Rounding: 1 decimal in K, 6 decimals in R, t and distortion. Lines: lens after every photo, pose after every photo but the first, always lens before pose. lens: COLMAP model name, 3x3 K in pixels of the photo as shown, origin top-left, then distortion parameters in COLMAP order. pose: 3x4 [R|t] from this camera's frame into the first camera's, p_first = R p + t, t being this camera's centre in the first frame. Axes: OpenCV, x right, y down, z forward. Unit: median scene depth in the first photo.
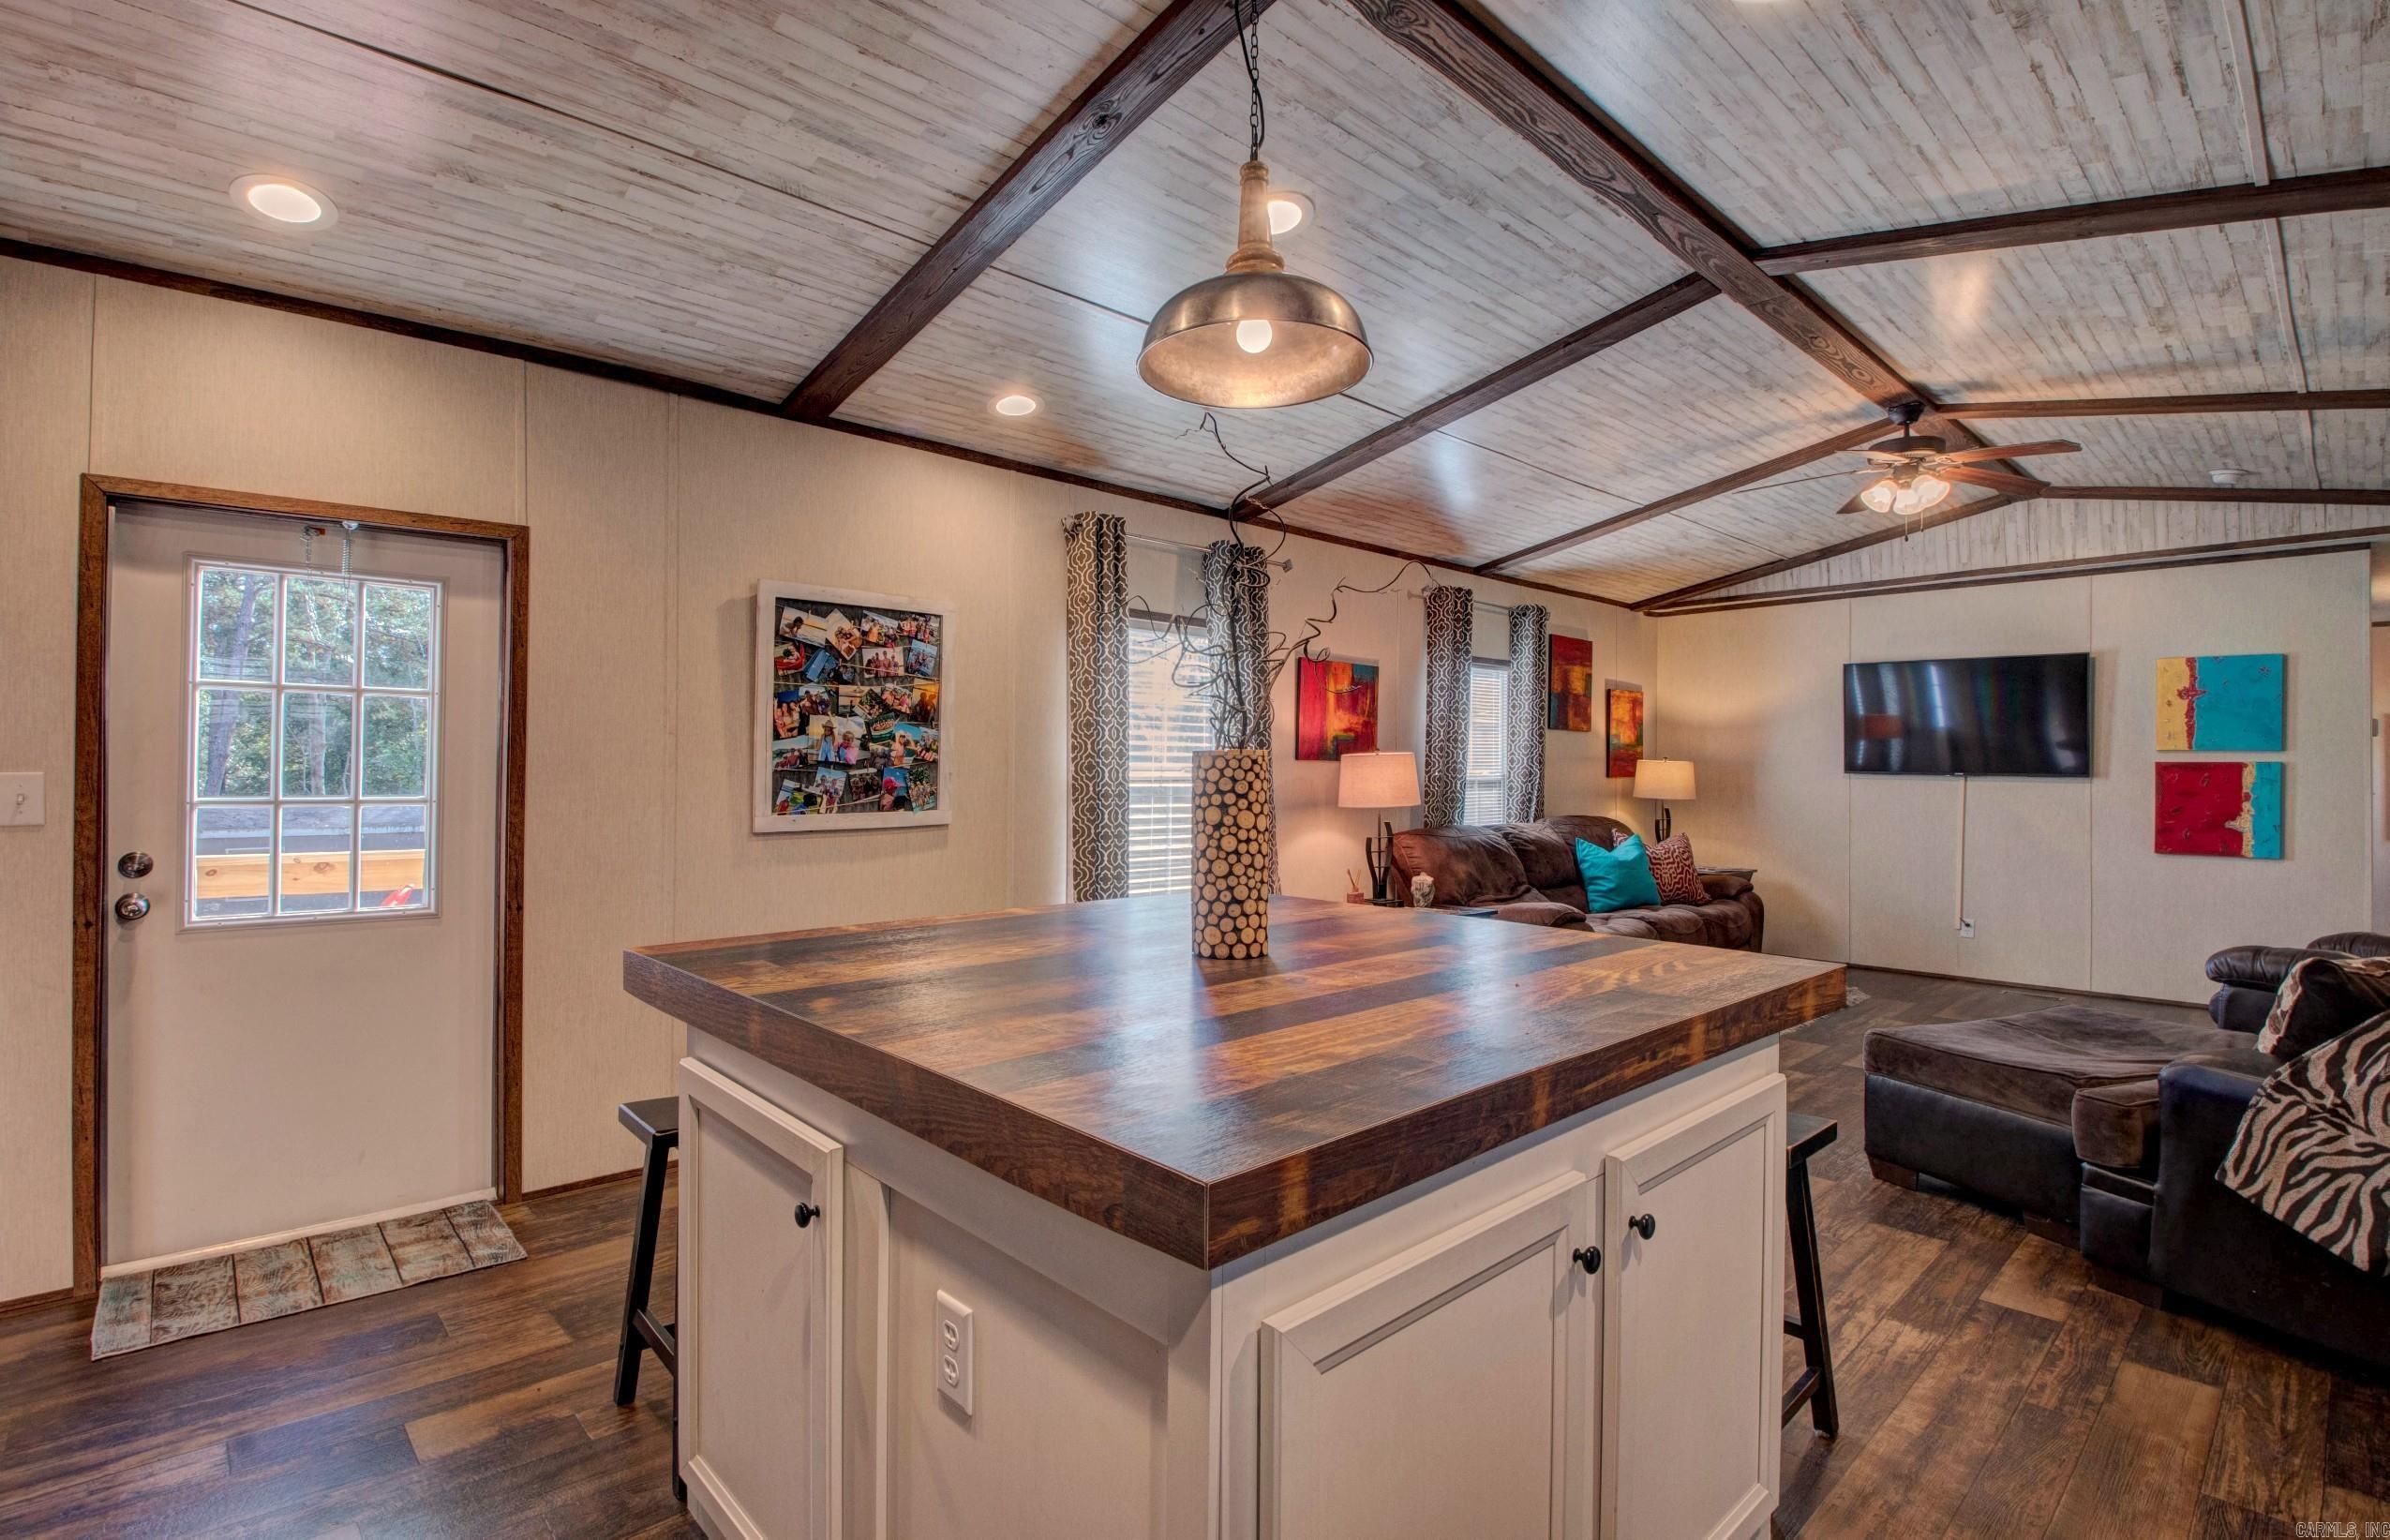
lens RADIAL K [[1117.5, 0, 1189.0], [0, 1117.5, 763.4], [0, 0, 1]] dist [0.016663, -0.026802]
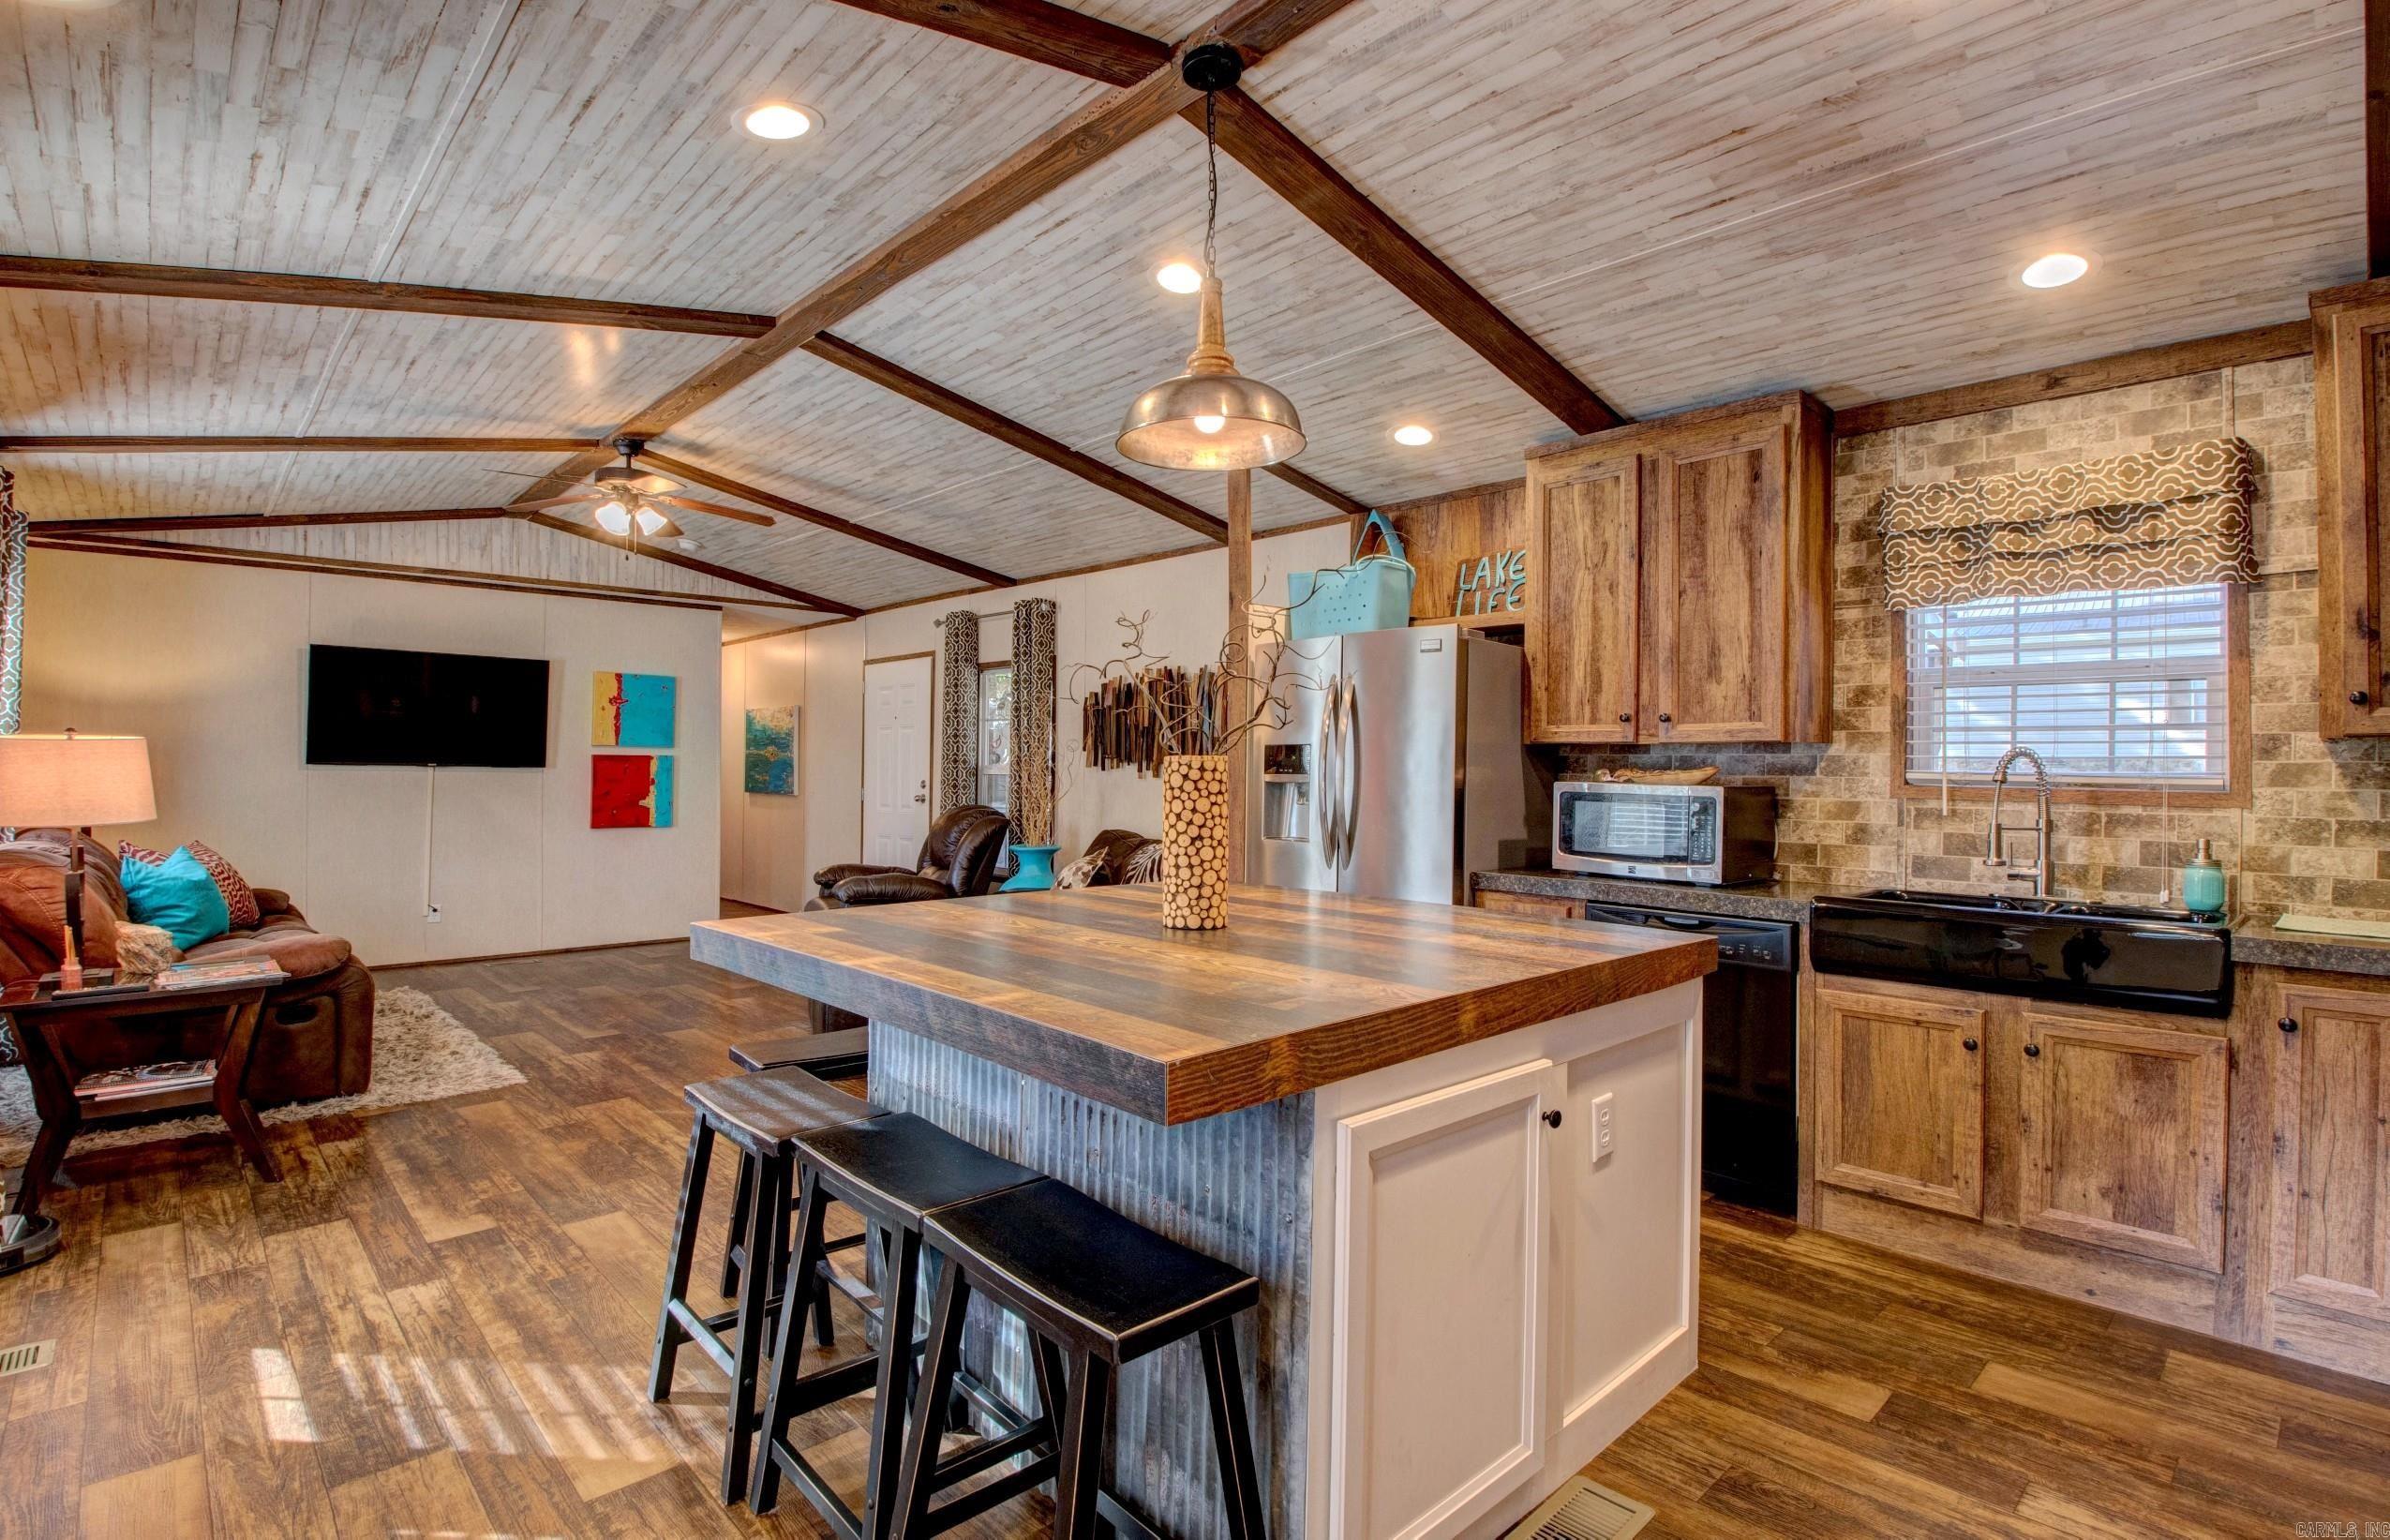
lens RADIAL K [[1136.2, 0, 1185.7], [0, 1136.2, 761.7], [0, 0, 1]] dist [-0.000190, -0.019254]
pose [[0.001993, -0.000381, 0.999998, -0.530522], [-0.011440, 0.999934, 0.000403, -0.002398], [-0.999933, -0.011441, 0.001989, 0.461210]]
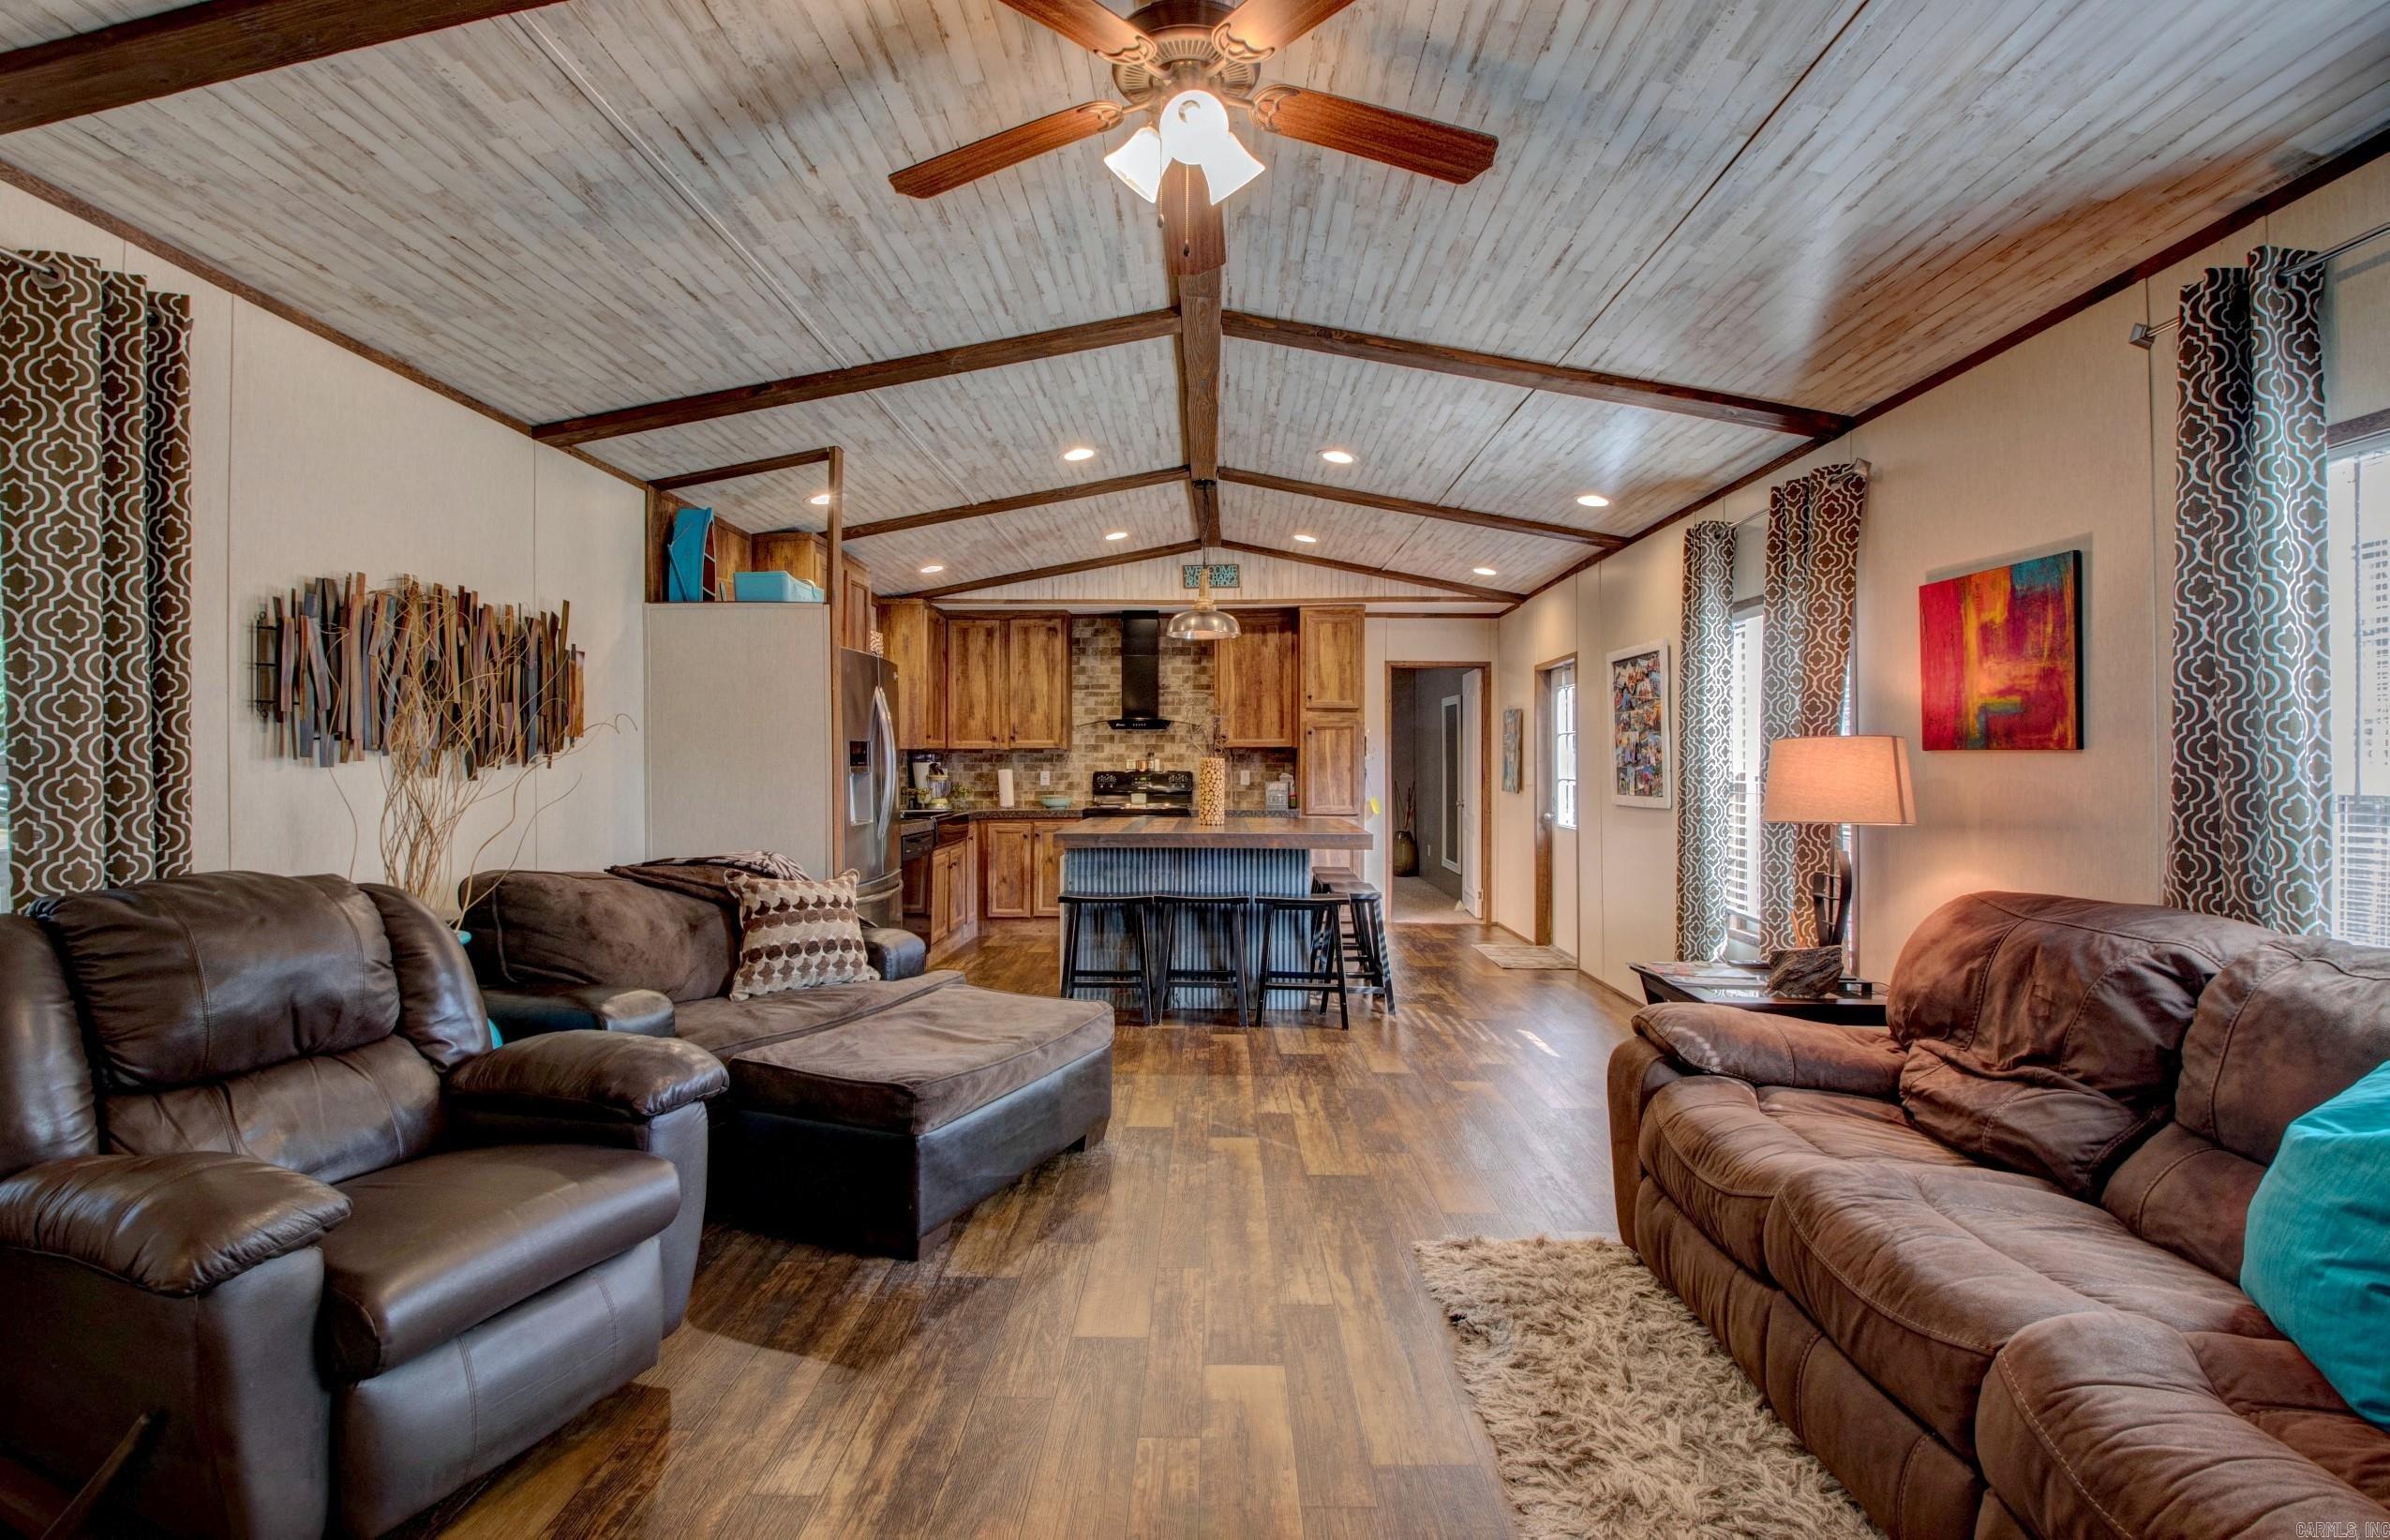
lens RADIAL K [[1117.5, 0, 1189.0], [0, 1117.5, 763.4], [0, 0, 1]] dist [0.016663, -0.026802]
pose [[-0.697618, -0.008940, -0.716414, 1.025217], [-0.004666, 0.999958, -0.007935, 0.013699], [0.716455, -0.002193, -0.697630, 1.402157]]
